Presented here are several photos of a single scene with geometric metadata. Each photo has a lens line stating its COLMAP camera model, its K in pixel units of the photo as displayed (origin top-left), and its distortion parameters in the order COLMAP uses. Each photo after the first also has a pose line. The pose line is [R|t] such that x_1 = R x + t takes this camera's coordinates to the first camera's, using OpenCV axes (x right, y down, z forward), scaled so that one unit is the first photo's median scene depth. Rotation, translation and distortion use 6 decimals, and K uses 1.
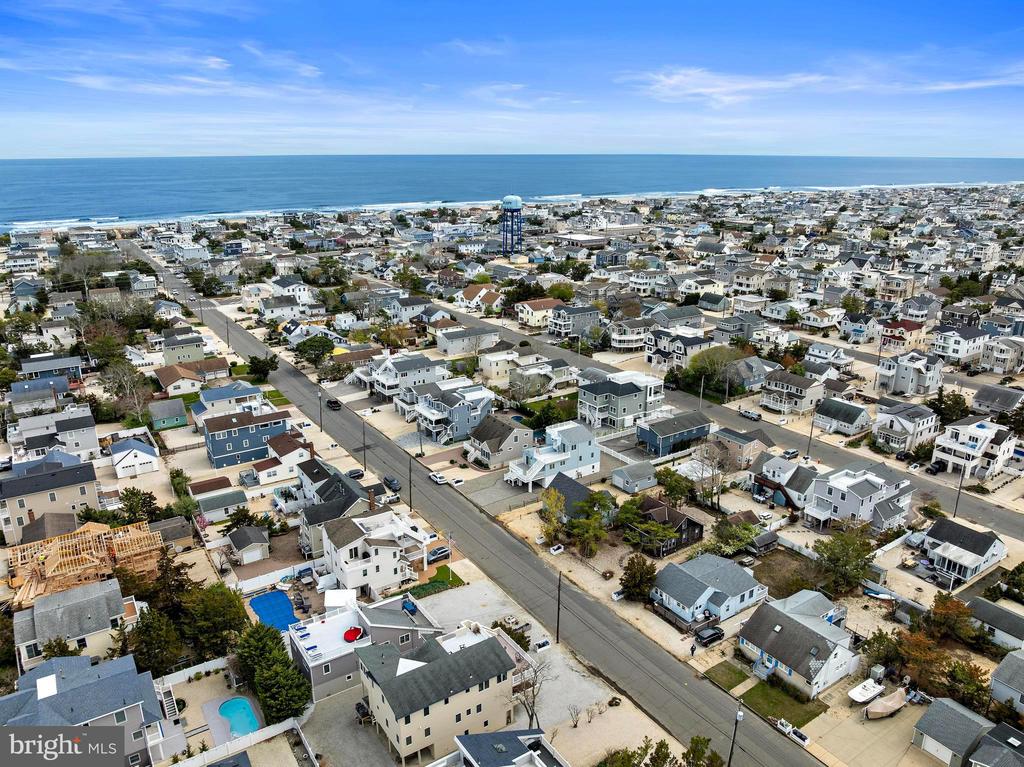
lens RADIAL K [[728.0, 0, 515.2], [0, 728.0, 381.0], [0, 0, 1]] dist [-0.039316, -0.000505]
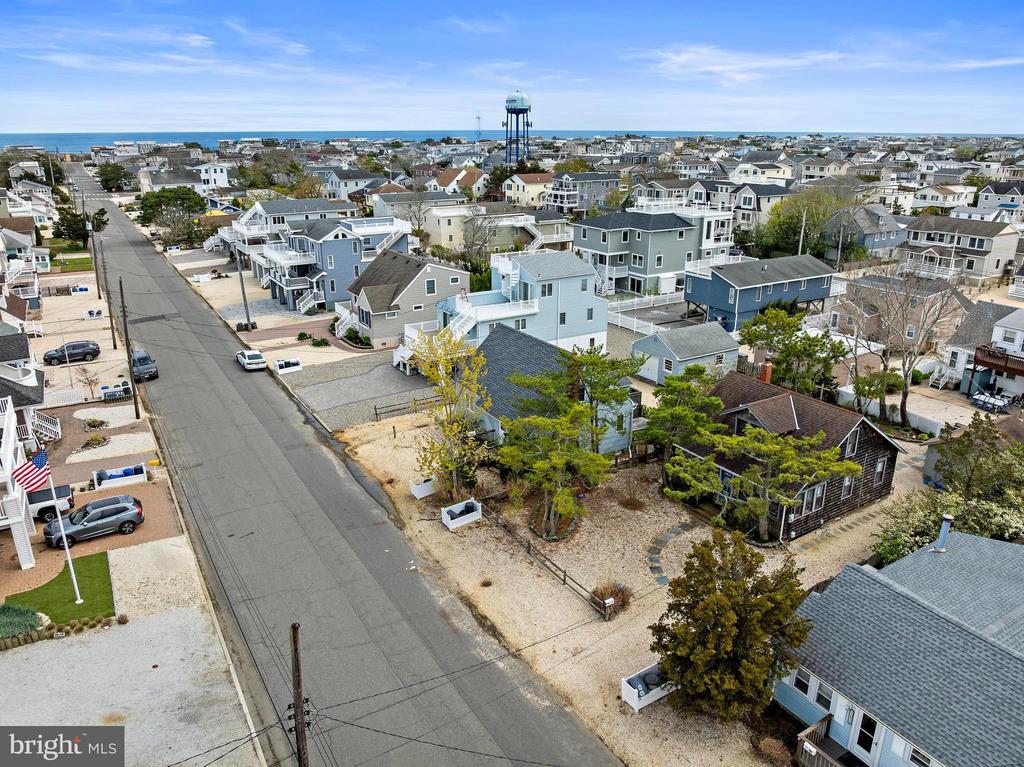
lens RADIAL K [[728.0, 0, 515.2], [0, 728.0, 381.0], [0, 0, 1]] dist [-0.039316, -0.000505]
pose [[0.999341, 0.010417, -0.034768, 0.071162], [-0.009387, 0.999516, 0.029672, 0.122818], [0.035060, -0.029326, 0.998955, 0.510937]]
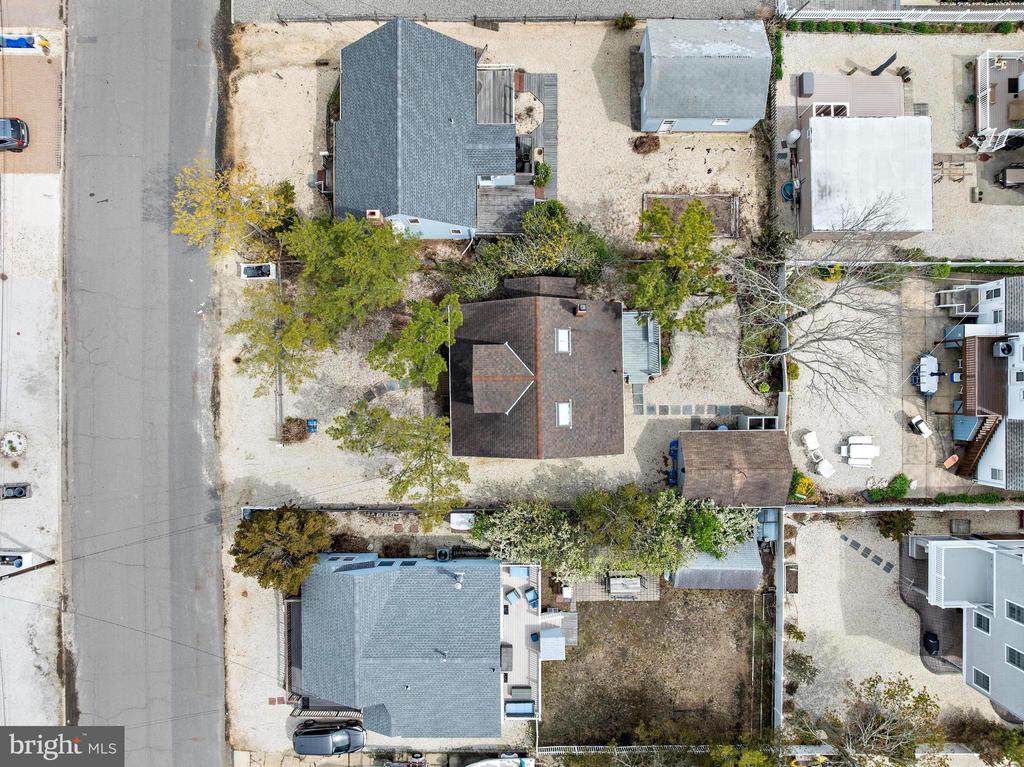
lens RADIAL K [[728.0, 0, 515.2], [0, 728.0, 381.0], [0, 0, 1]] dist [-0.039316, -0.000505]
pose [[0.834334, 0.551251, 0.003066, 0.154593], [-0.171272, 0.253931, 0.951937, -0.109751], [0.523978, -0.794758, 0.306277, 0.693266]]
